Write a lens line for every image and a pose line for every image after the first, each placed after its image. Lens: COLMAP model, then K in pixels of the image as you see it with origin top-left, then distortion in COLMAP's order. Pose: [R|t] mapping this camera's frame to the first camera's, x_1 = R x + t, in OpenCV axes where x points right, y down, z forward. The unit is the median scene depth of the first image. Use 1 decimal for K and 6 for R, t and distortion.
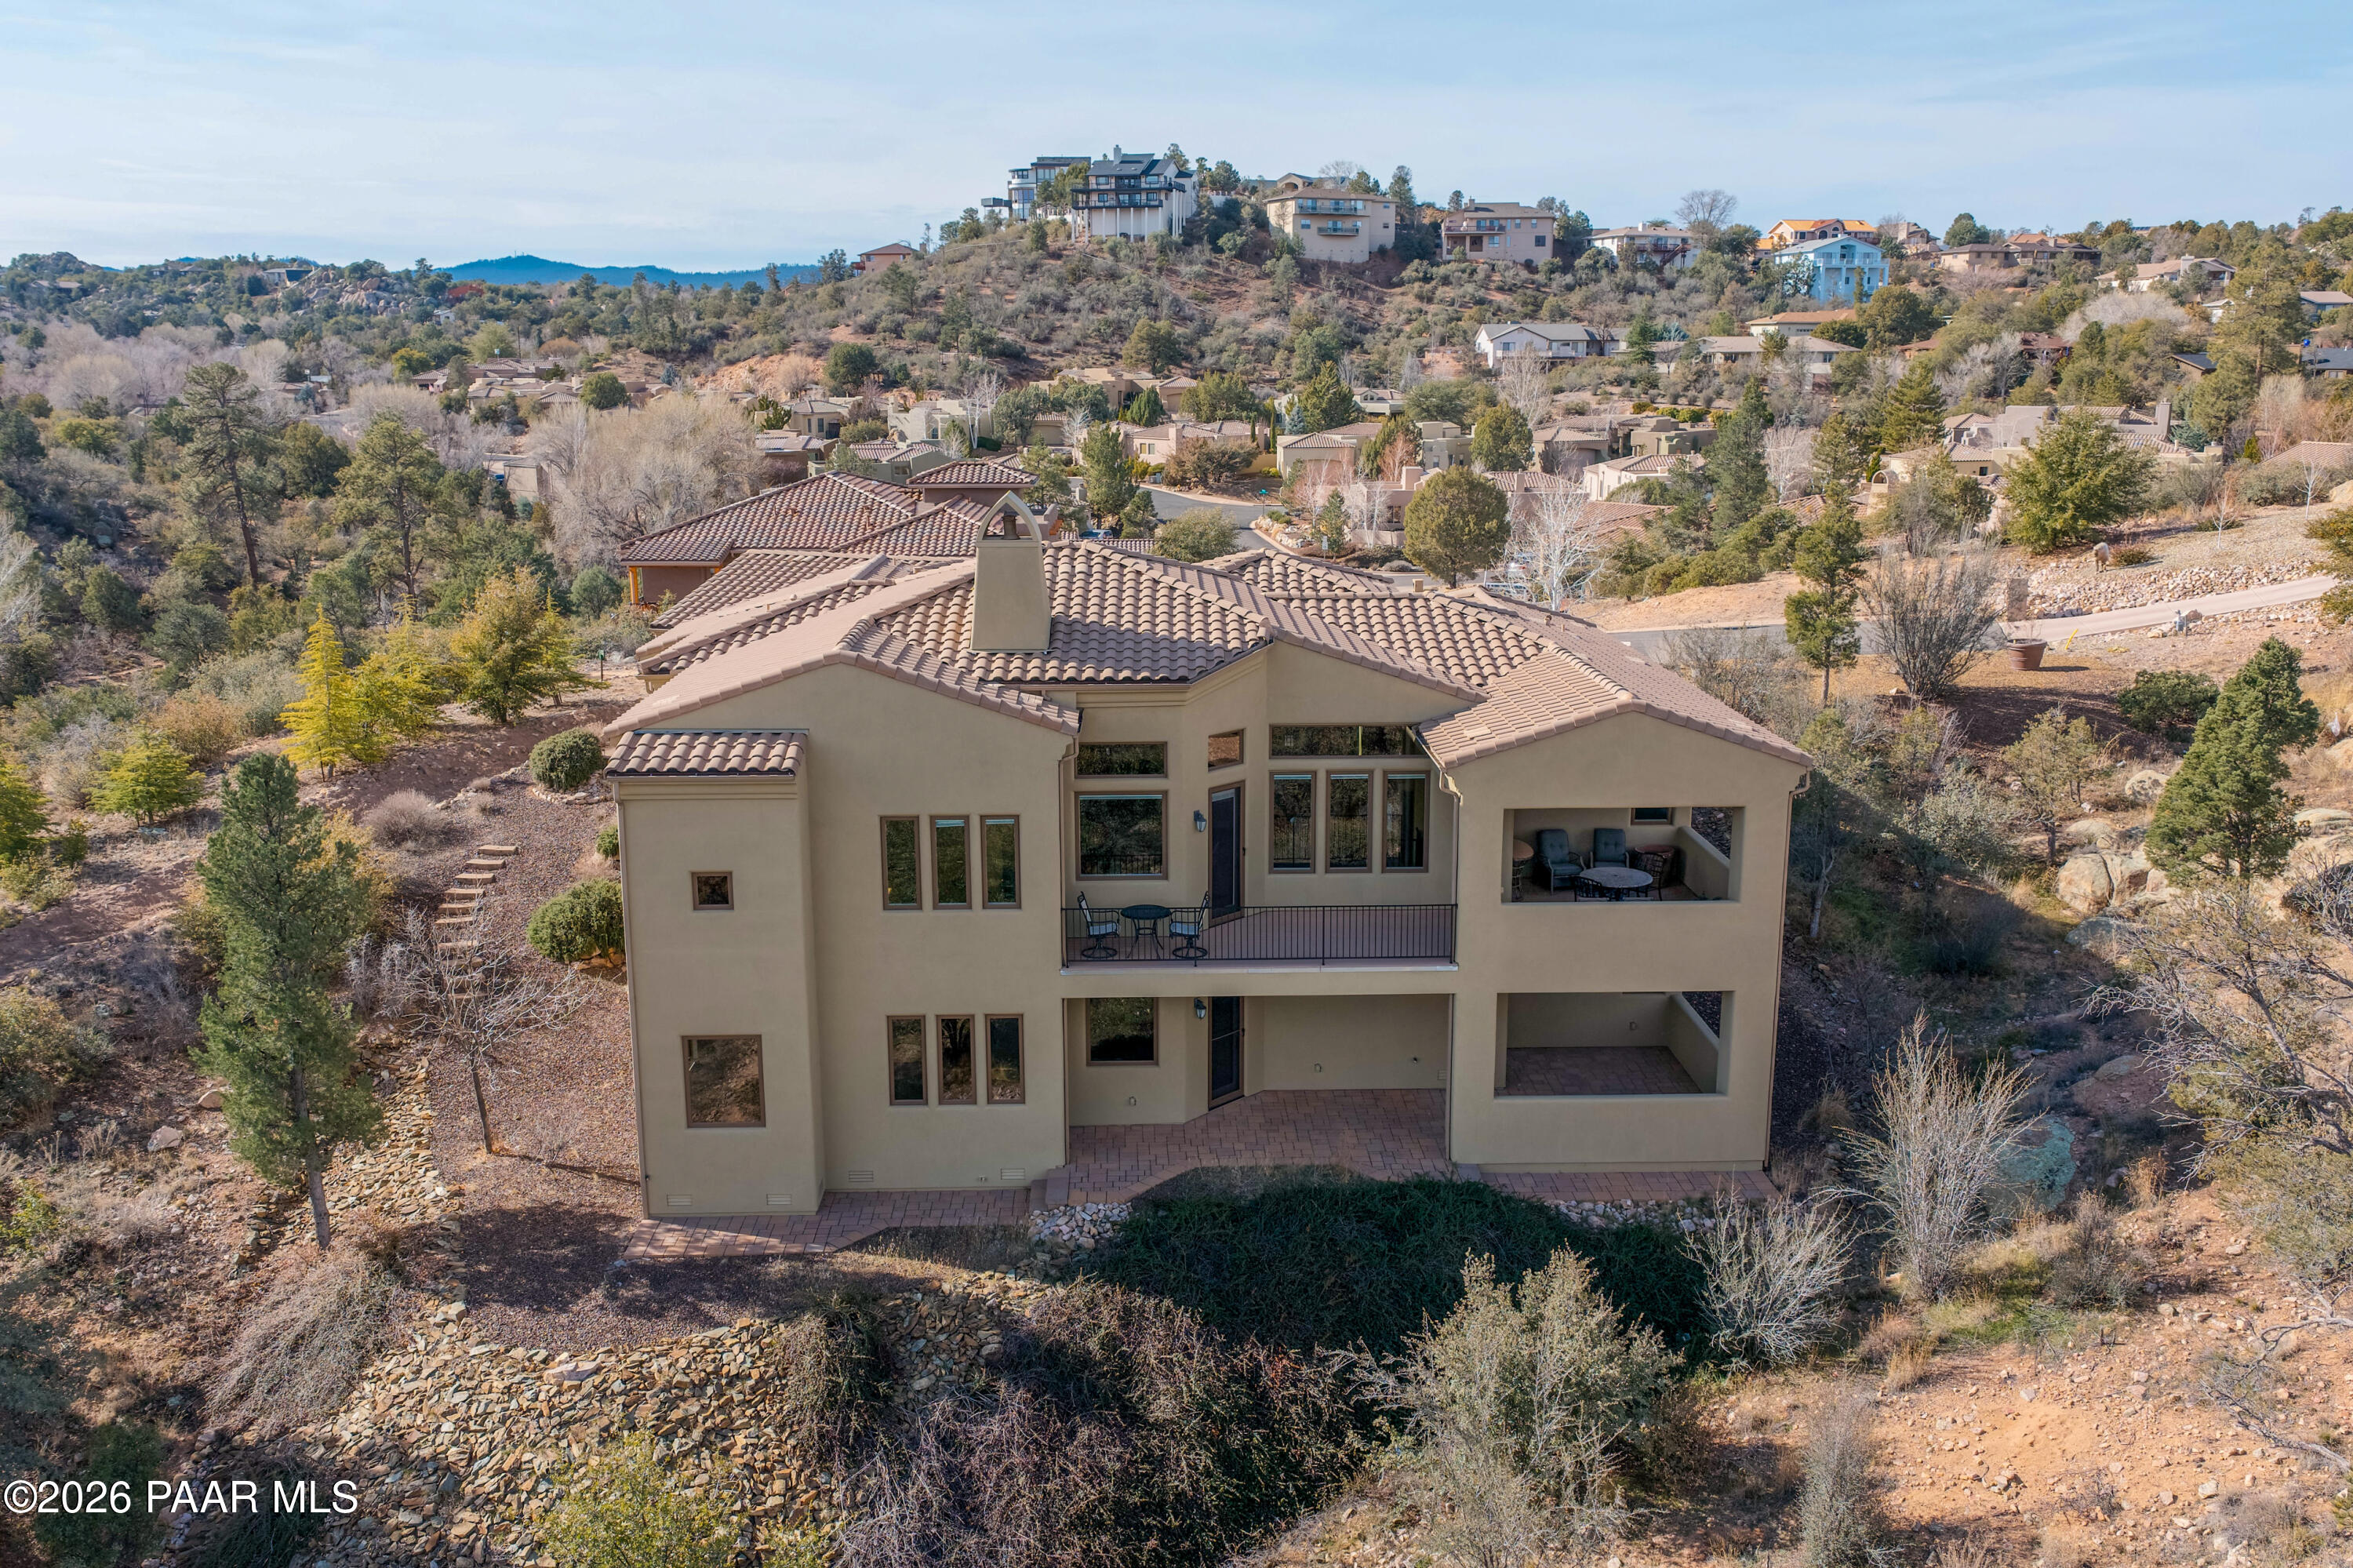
lens RADIAL K [[1941.0, 0, 1176.5], [0, 1941.0, 784.0], [0, 0, 1]] dist [0.010006, -0.025109]
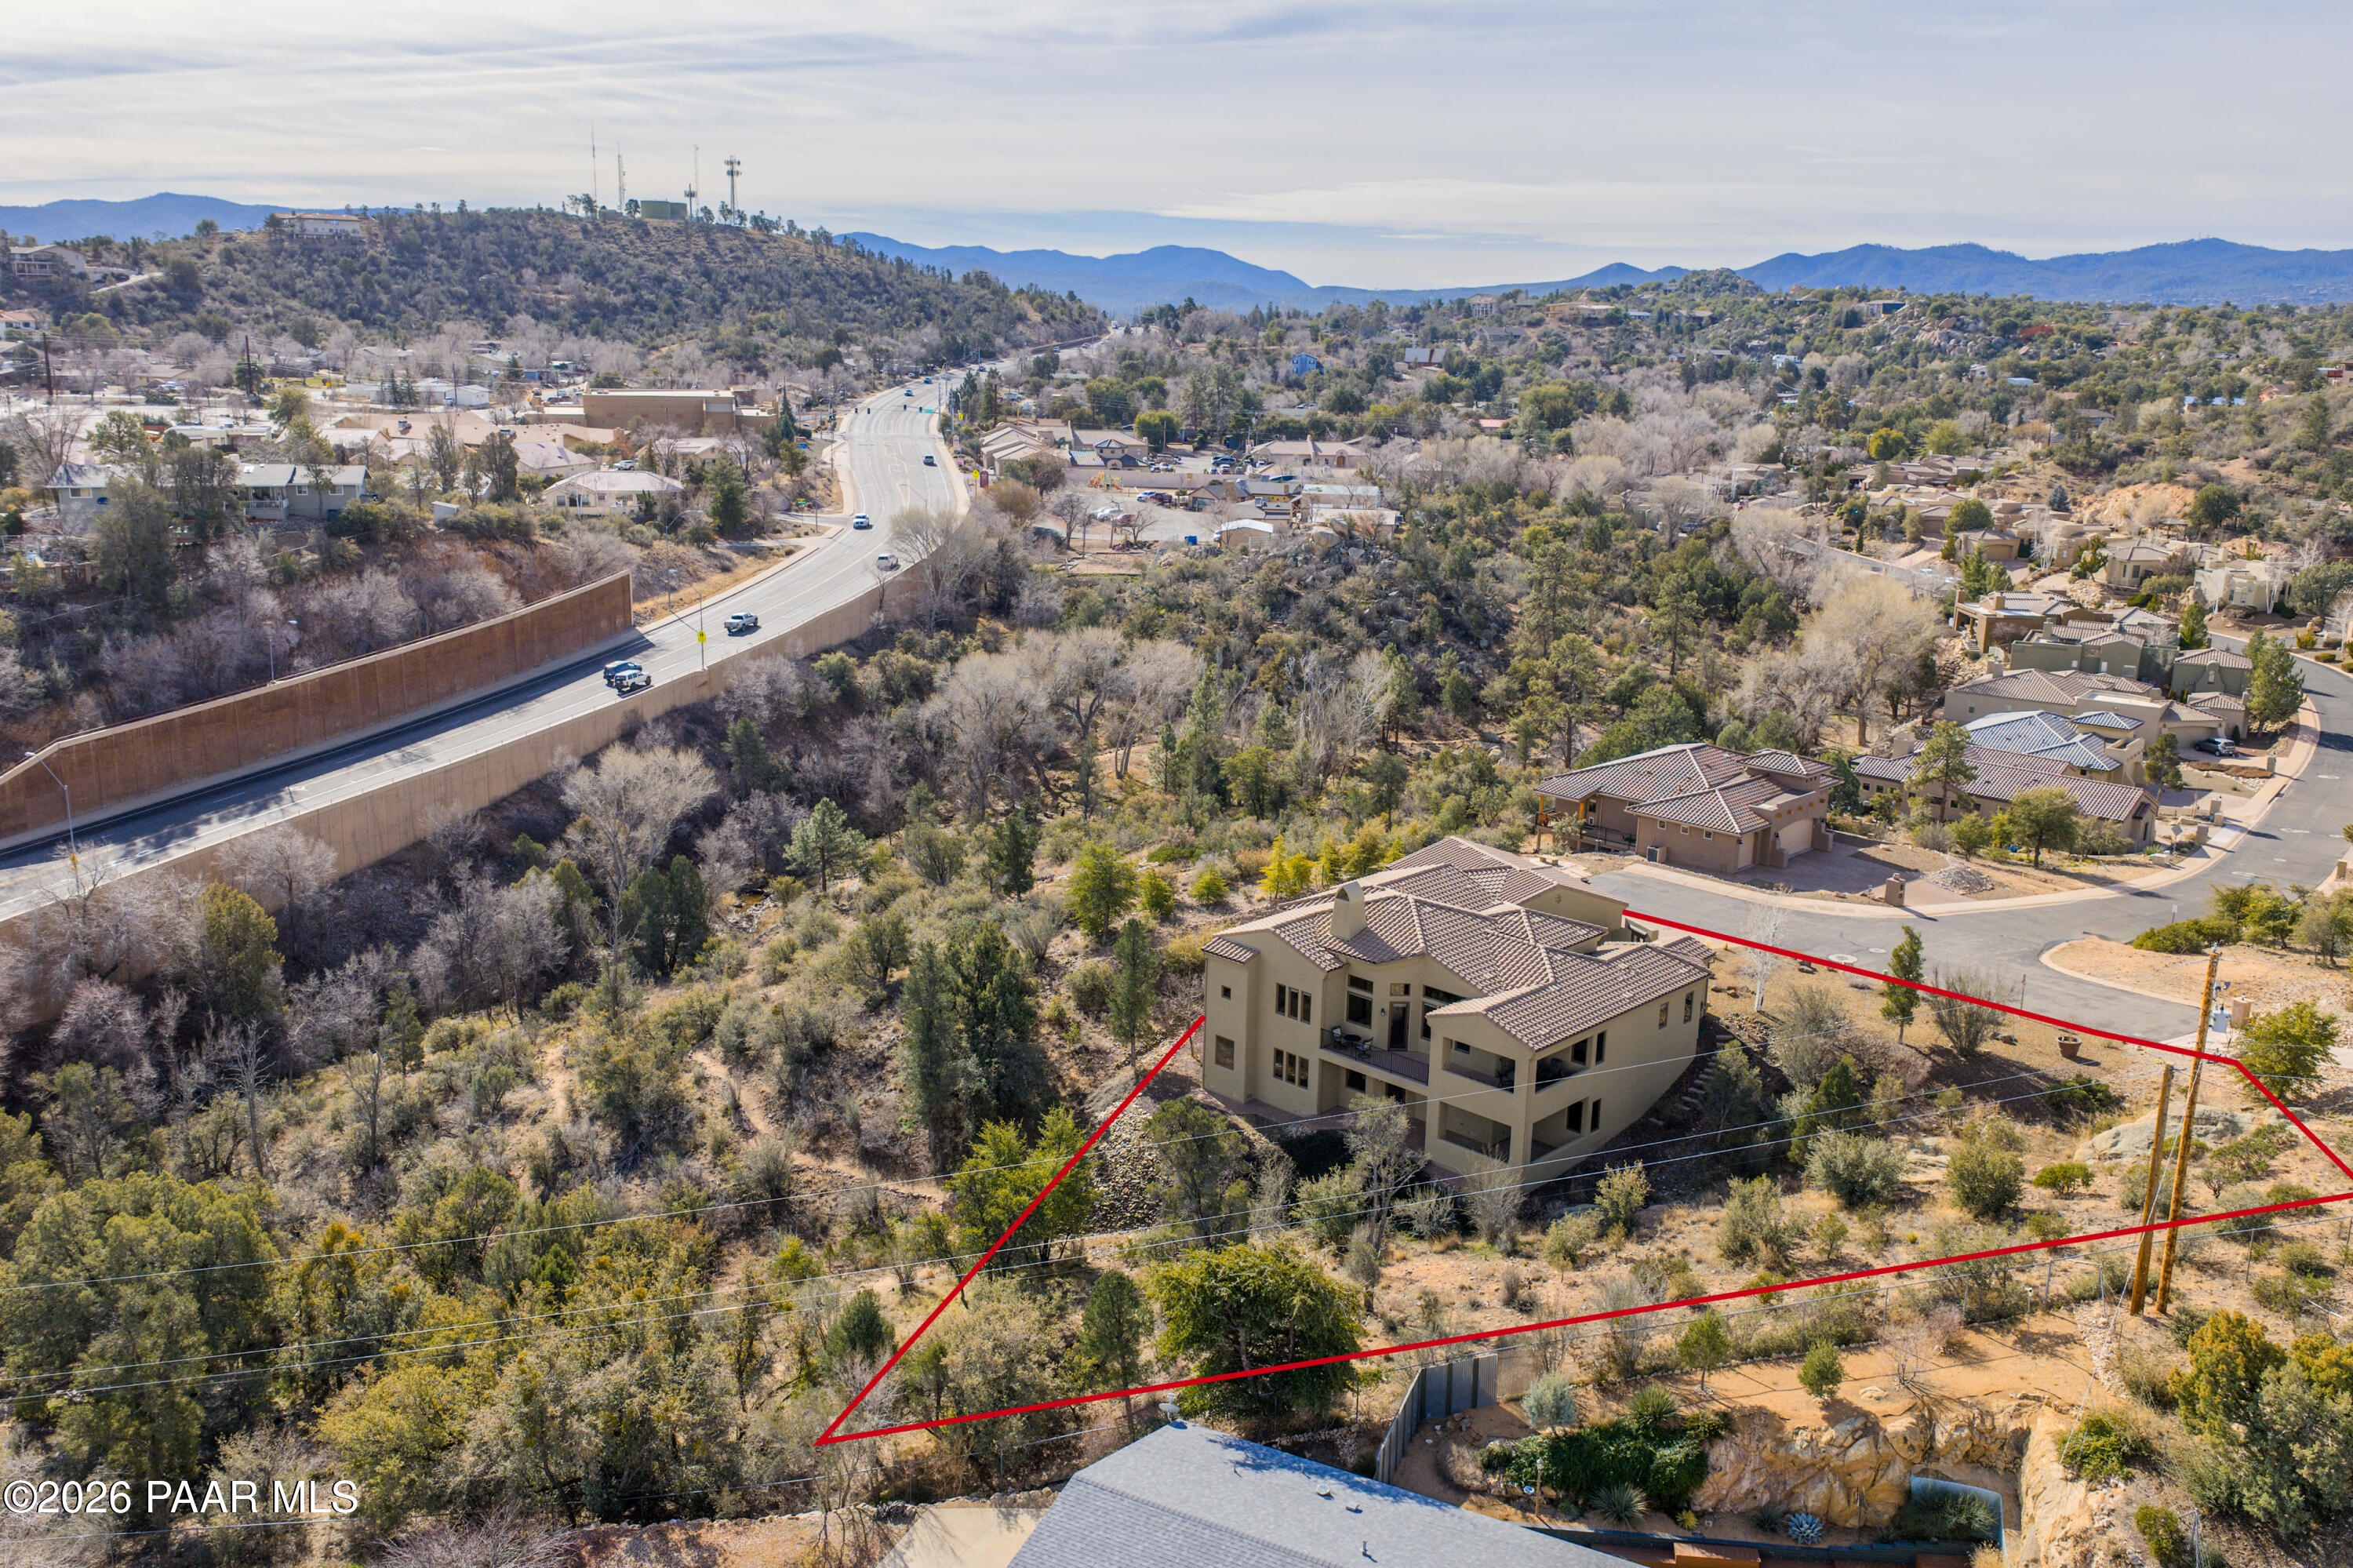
lens RADIAL K [[1933.8, 0, 1178.3], [0, 1933.8, 781.0], [0, 0, 1]] dist [0.027529, -0.056837]
pose [[0.703385, 0.183046, -0.686836, 0.193068], [-0.176579, 0.980981, 0.080604, -0.055886], [0.688527, 0.064585, 0.722329, -0.144680]]
